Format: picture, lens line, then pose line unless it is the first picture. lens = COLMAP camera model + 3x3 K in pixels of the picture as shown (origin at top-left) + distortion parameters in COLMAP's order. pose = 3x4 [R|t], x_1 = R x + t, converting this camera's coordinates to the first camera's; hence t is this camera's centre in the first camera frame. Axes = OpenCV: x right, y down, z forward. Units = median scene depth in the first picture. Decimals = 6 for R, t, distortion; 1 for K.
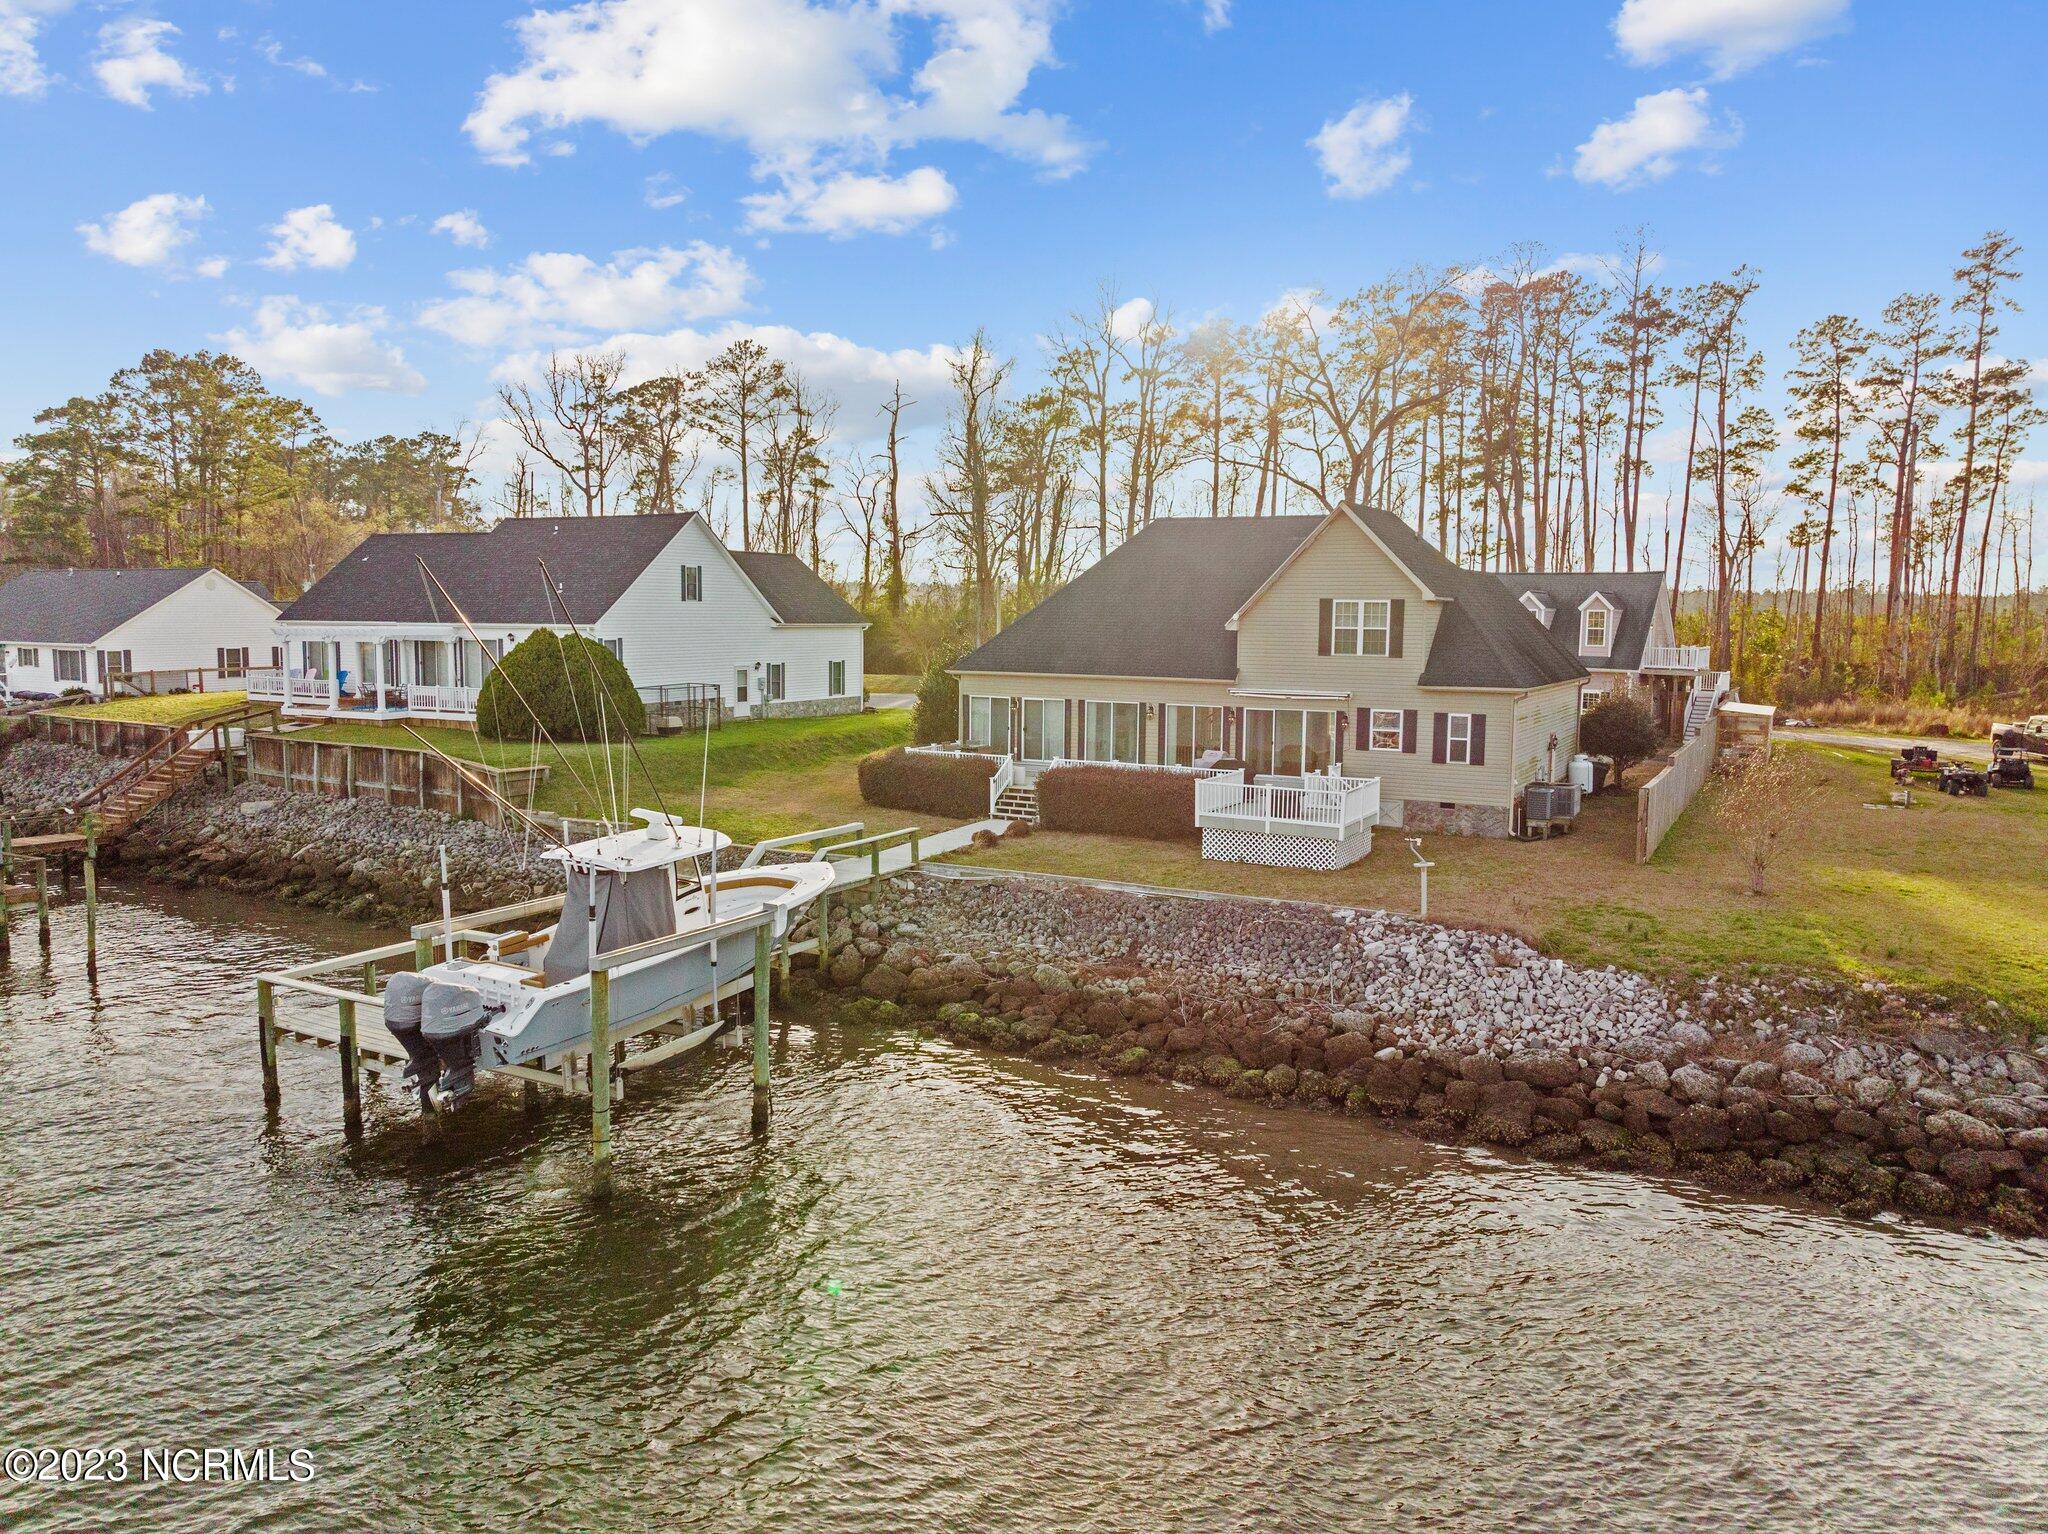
lens RADIAL K [[1423.4, 0, 1024.7], [0, 1423.4, 772.5], [0, 0, 1]] dist [-0.023850, 0.008605]
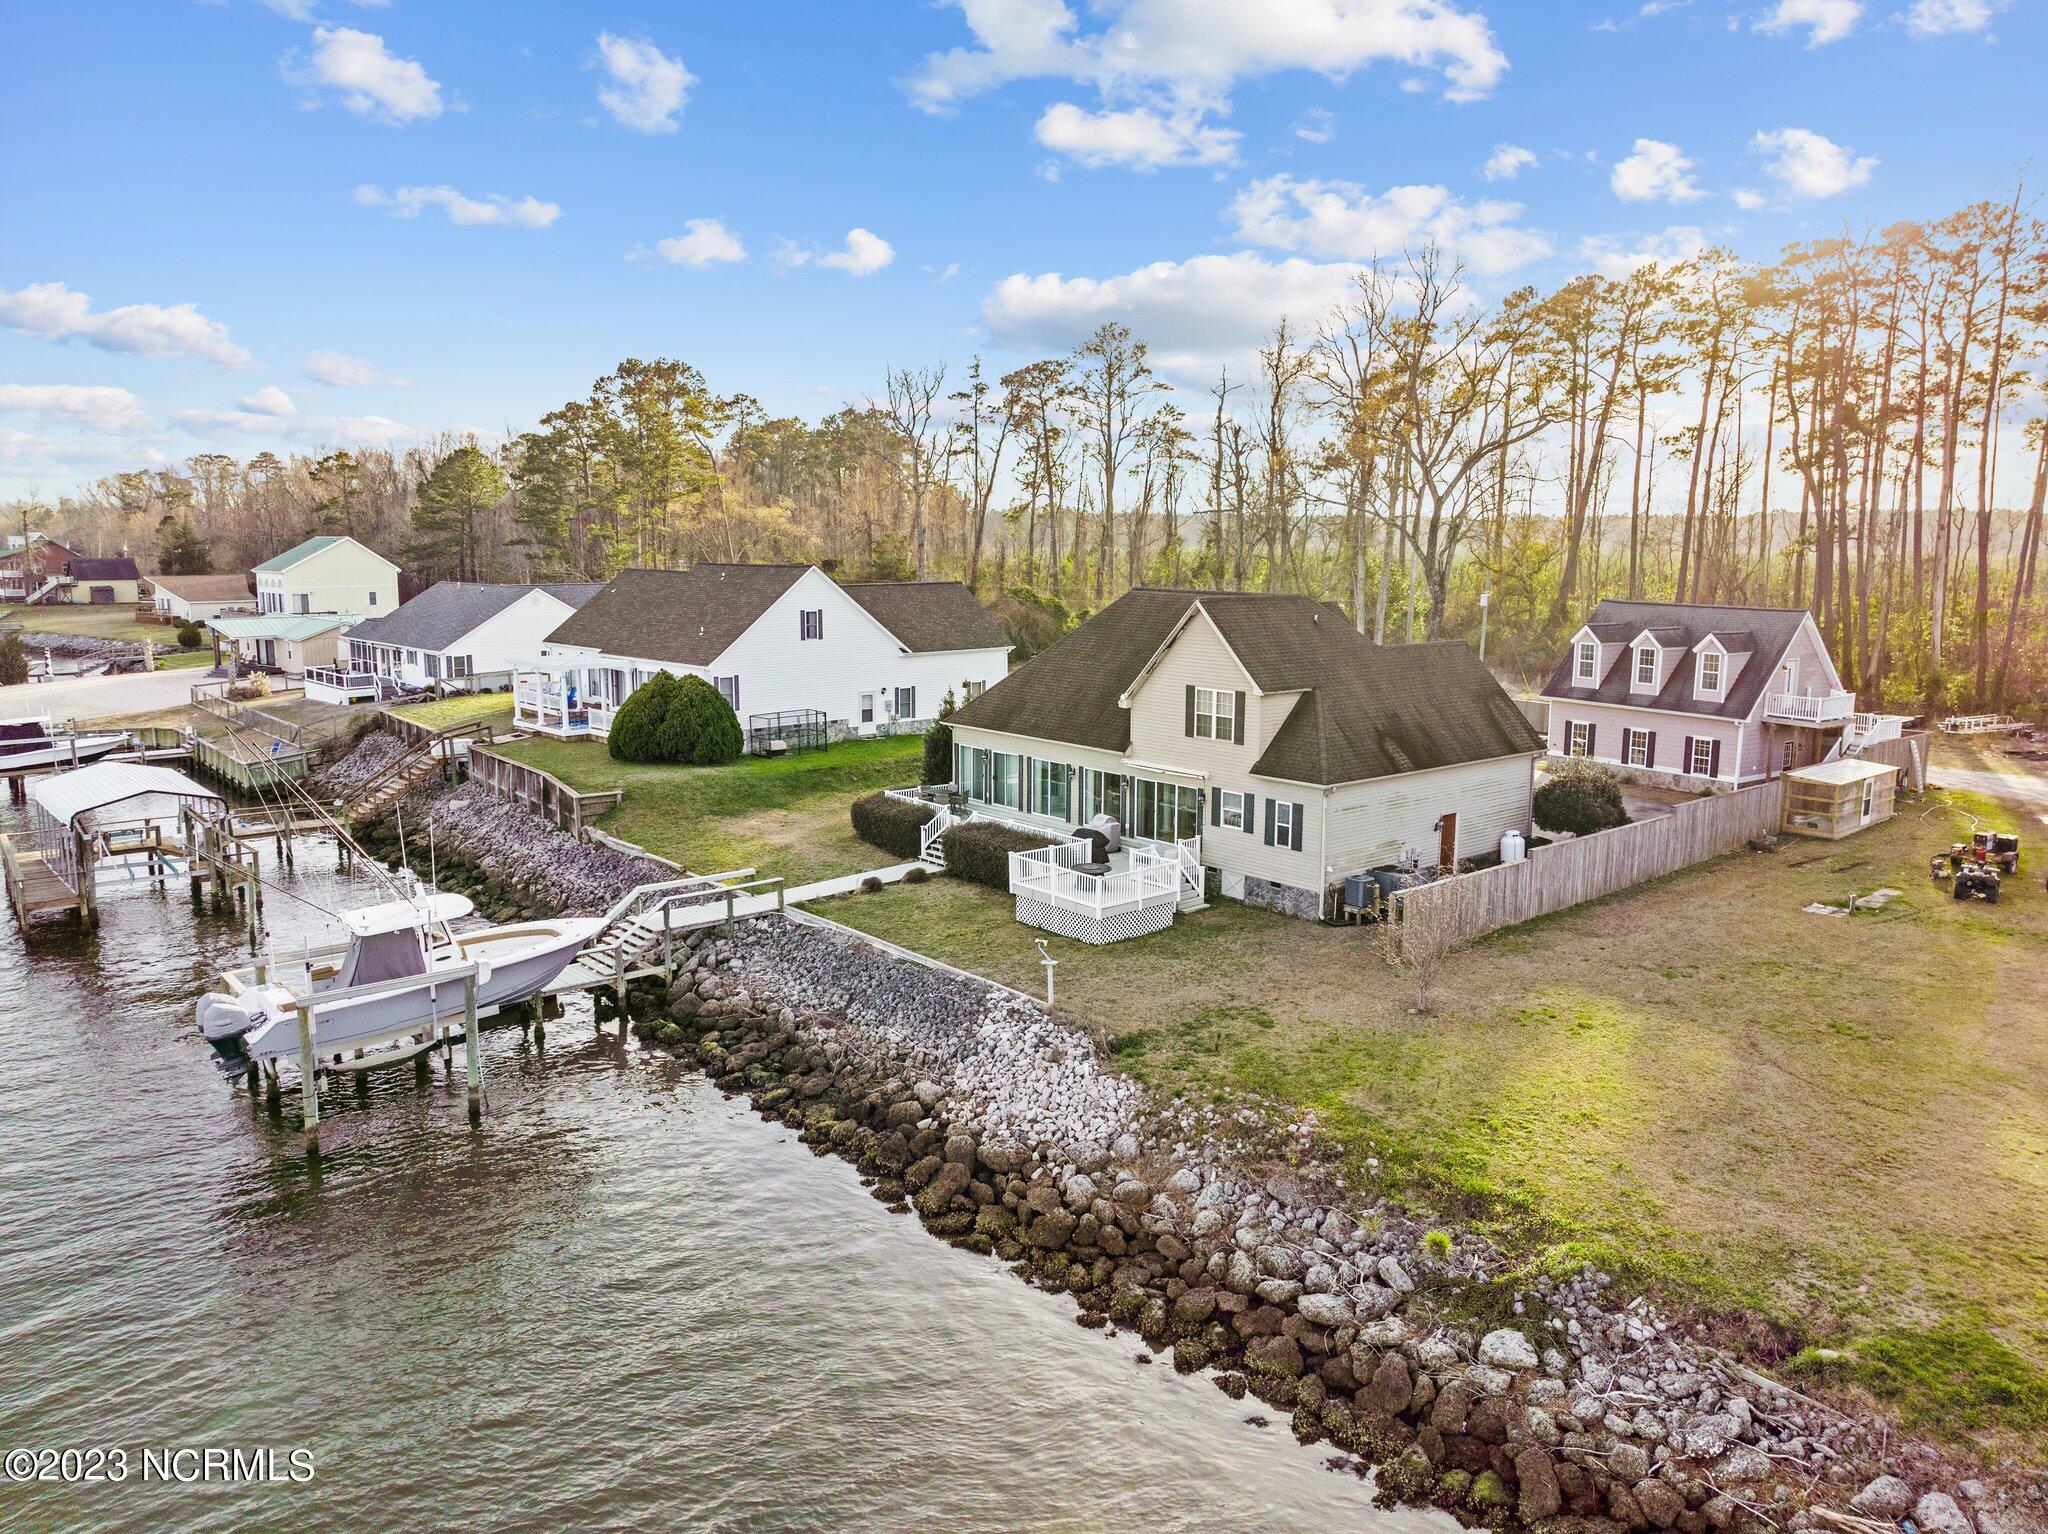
lens RADIAL K [[1417.7, 0, 1025.3], [0, 1417.7, 779.4], [0, 0, 1]] dist [-0.010160, -0.002822]
pose [[0.939360, 0.052321, -0.338919, 0.419109], [-0.034585, 0.997708, 0.058166, -0.098348], [0.341185, -0.042918, 0.939016, -0.062320]]
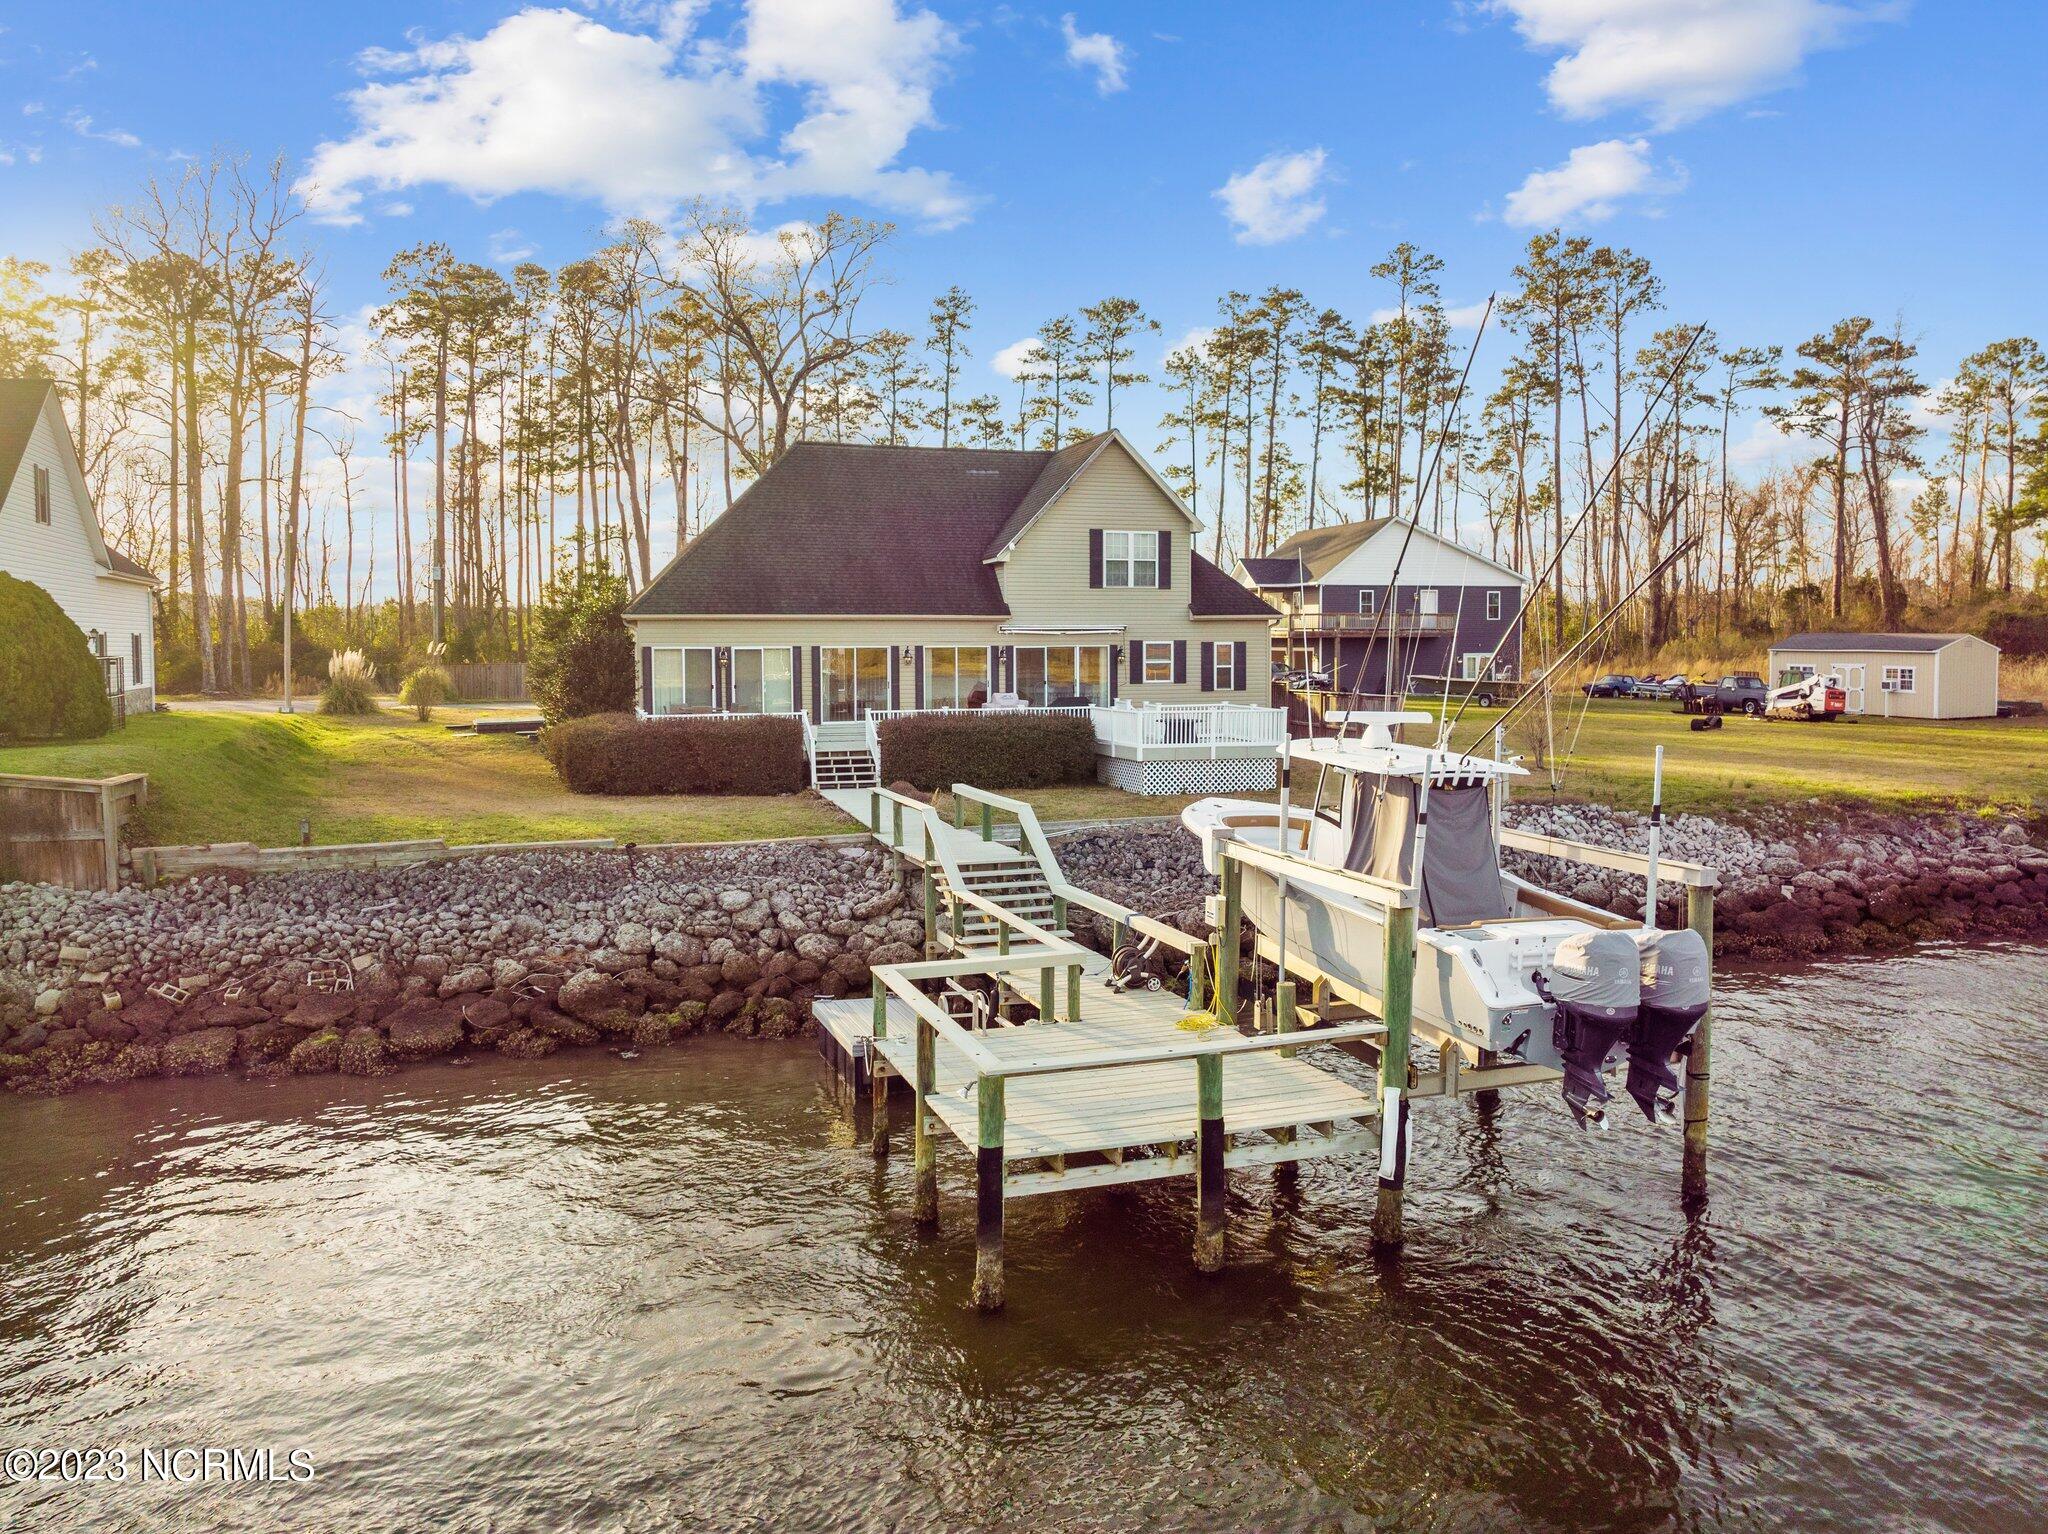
lens RADIAL K [[1437.7, 0, 1023.4], [0, 1437.7, 753.4], [0, 0, 1]] dist [-0.006168, 0.000057]
pose [[0.676242, -0.071187, 0.733232, -0.495754], [0.092247, 0.995669, 0.011589, 0.012449], [-0.730881, 0.059802, 0.679879, 0.341136]]
